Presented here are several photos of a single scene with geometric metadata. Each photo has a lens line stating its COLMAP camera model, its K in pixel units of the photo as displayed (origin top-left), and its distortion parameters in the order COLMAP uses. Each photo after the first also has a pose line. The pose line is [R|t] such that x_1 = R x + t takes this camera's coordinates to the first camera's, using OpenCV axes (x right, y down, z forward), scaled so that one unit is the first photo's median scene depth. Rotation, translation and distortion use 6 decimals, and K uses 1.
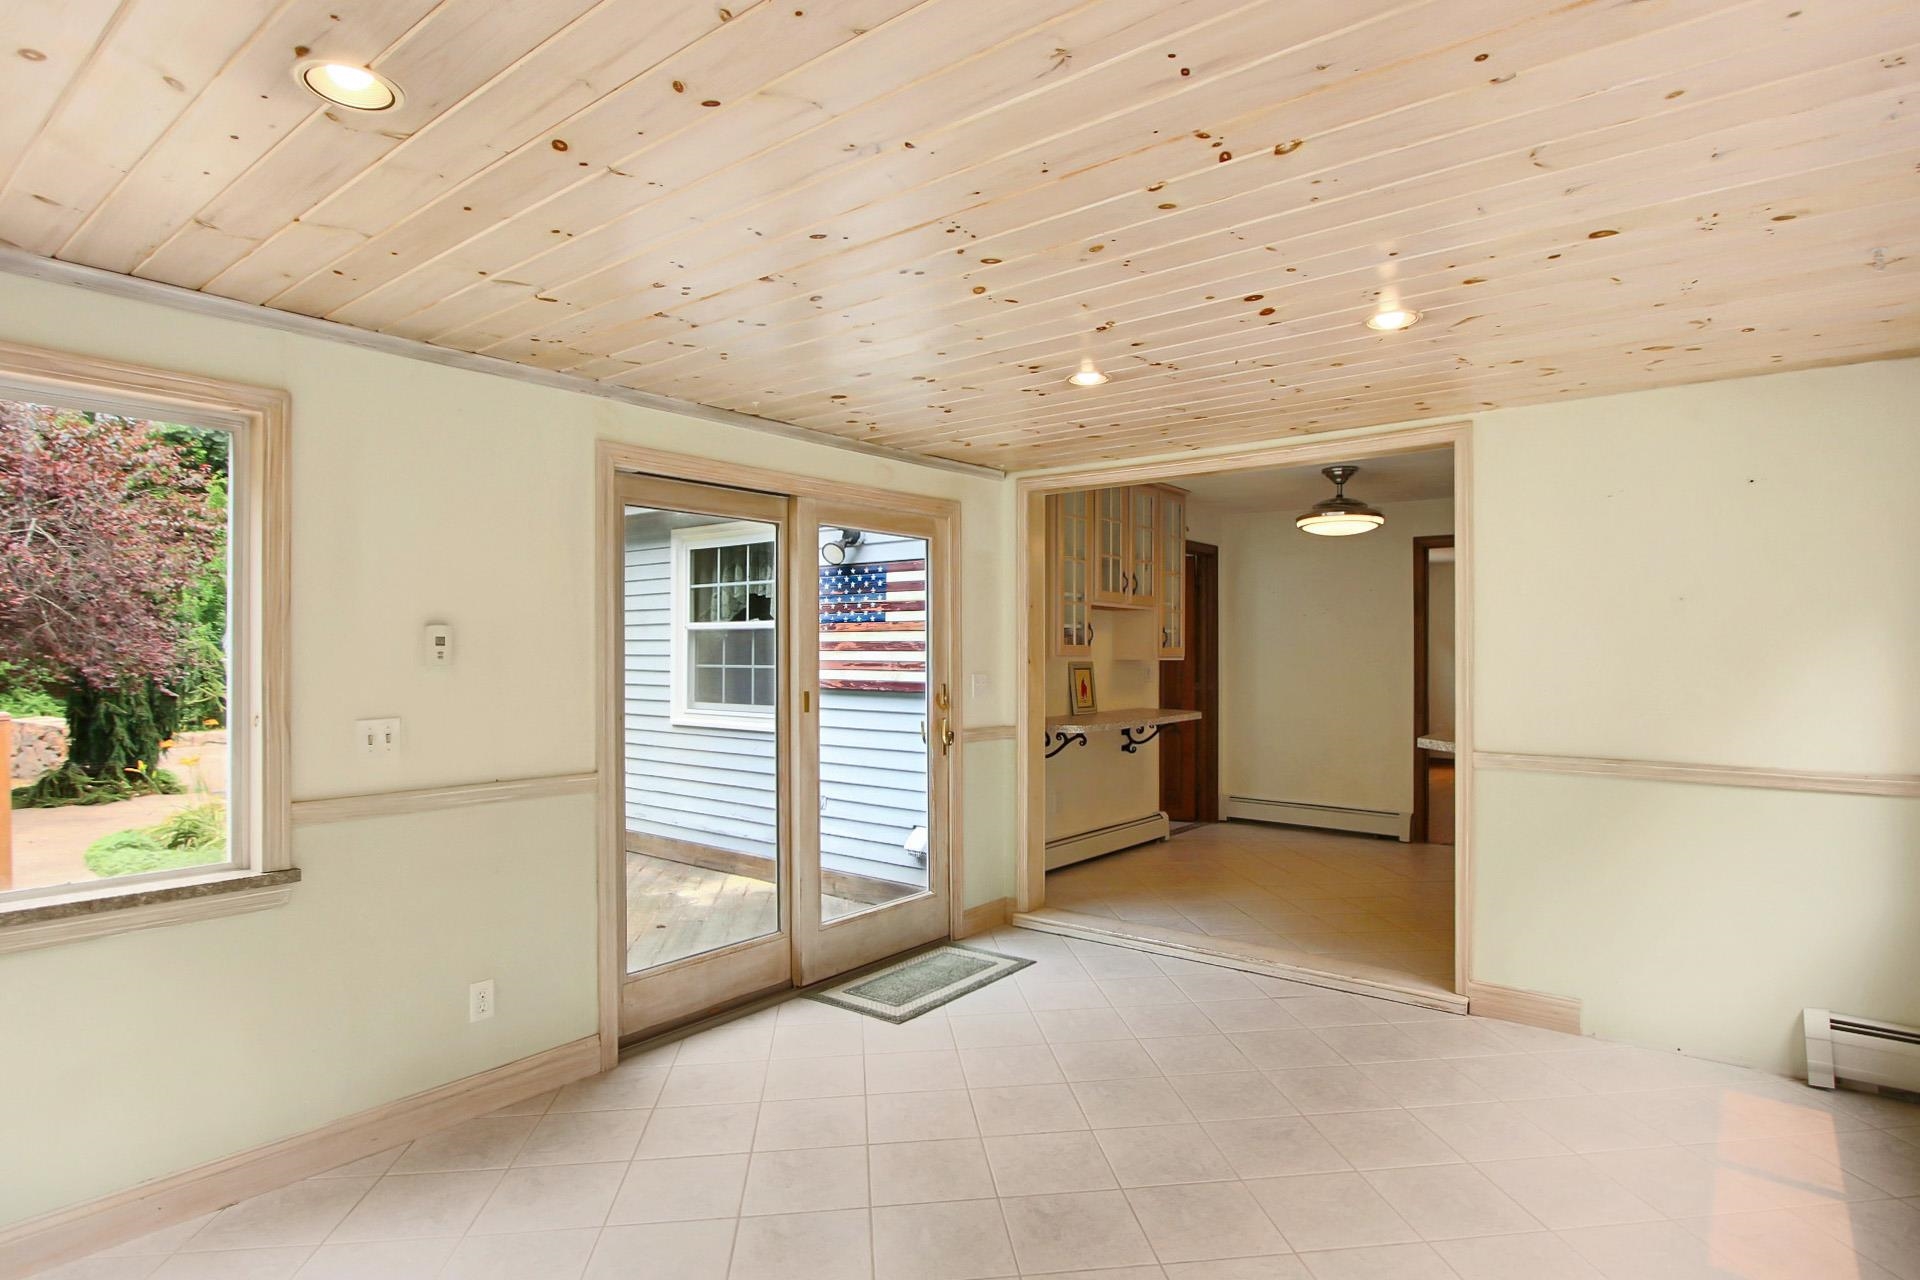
lens RADIAL K [[1010.5, 0, 957.7], [0, 1010.5, 586.8], [0, 0, 1]] dist [-0.000455, -0.000345]
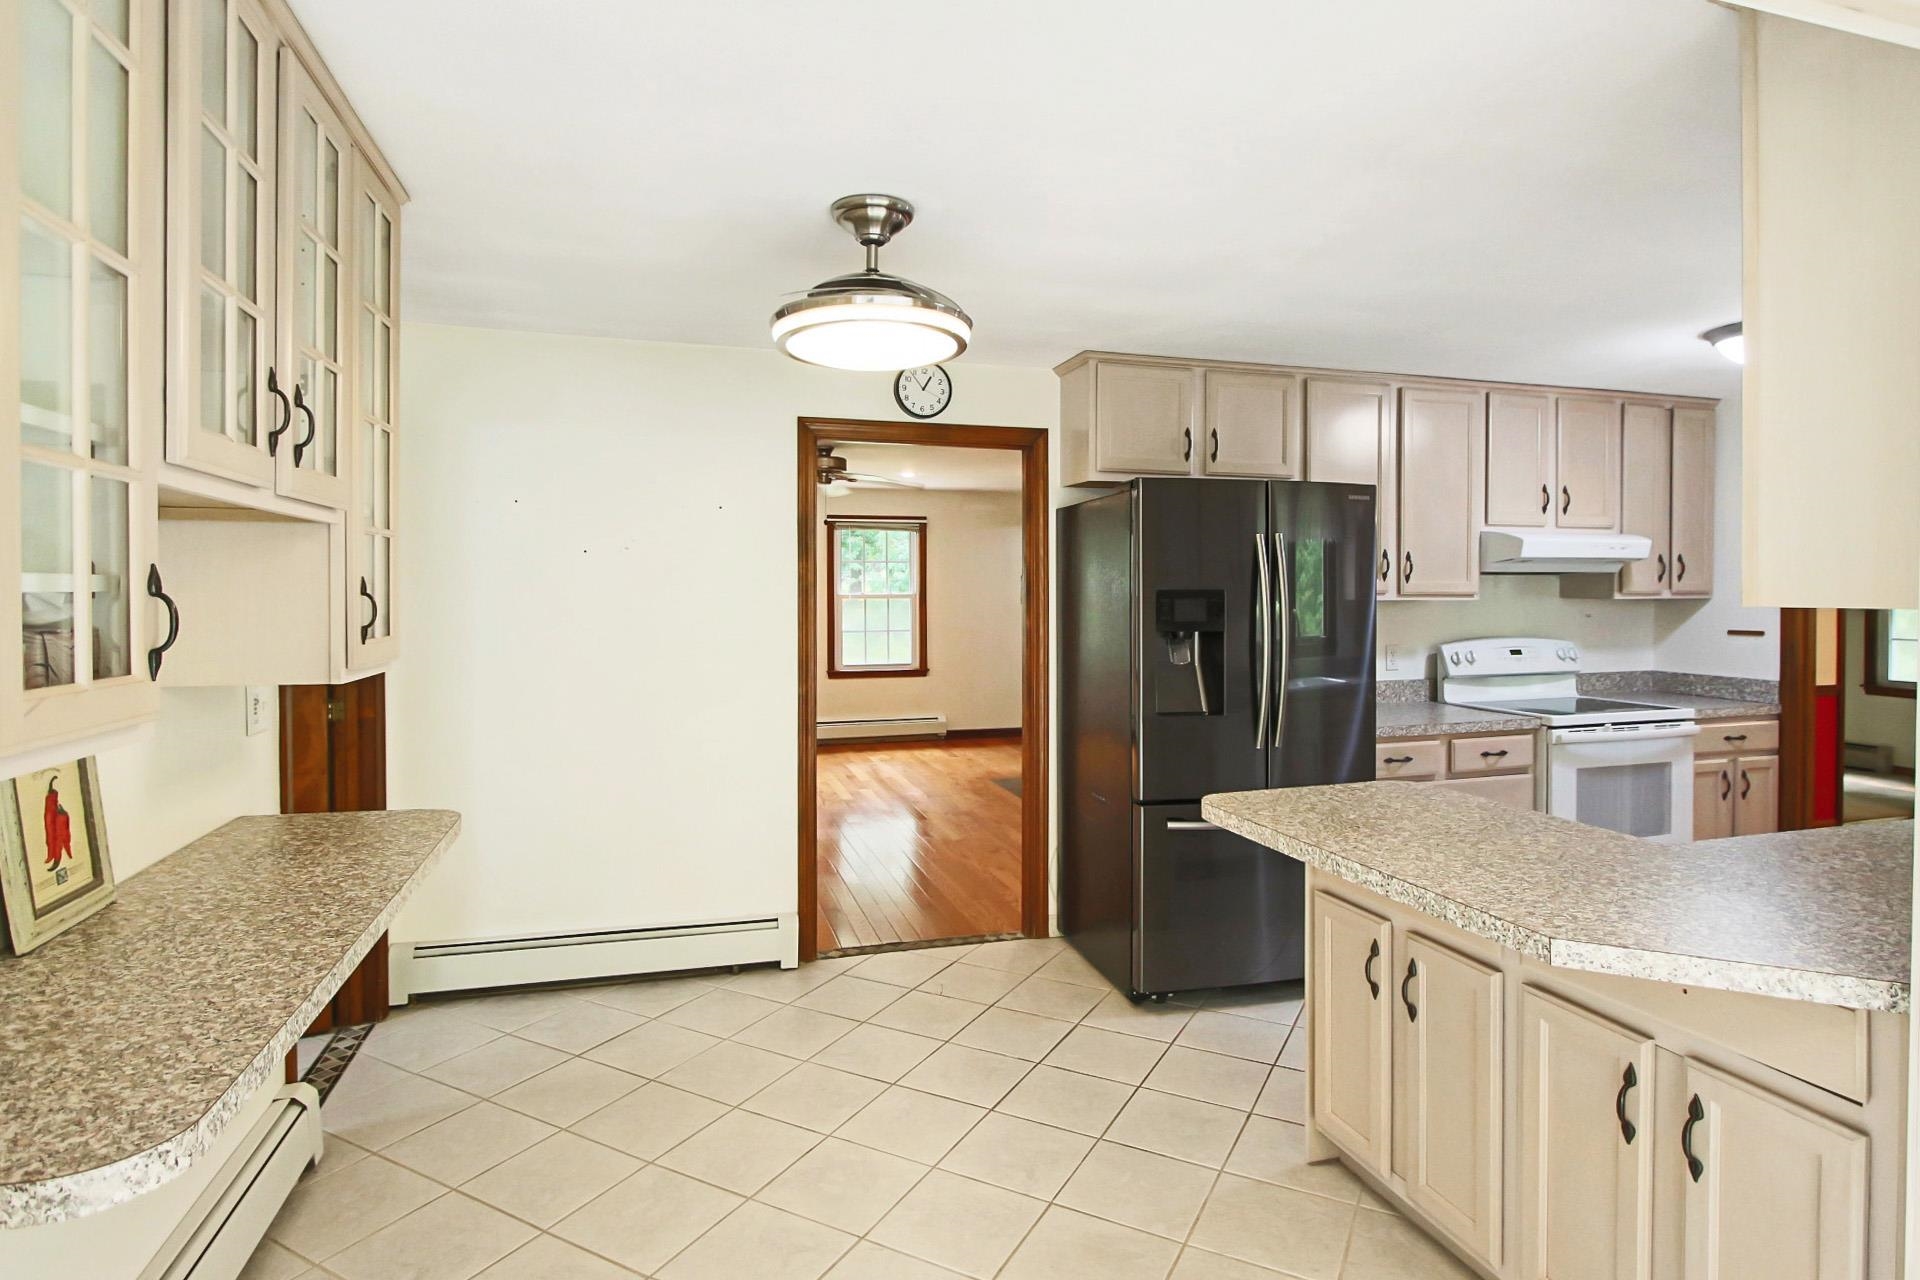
lens RADIAL K [[1010.5, 0, 957.7], [0, 1010.5, 586.8], [0, 0, 1]] dist [-0.000455, -0.000345]
pose [[0.577050, -0.006240, 0.816685, 0.053084], [-0.038396, 0.998658, 0.034760, 0.025187], [-0.815806, -0.051415, 0.576036, 0.719888]]
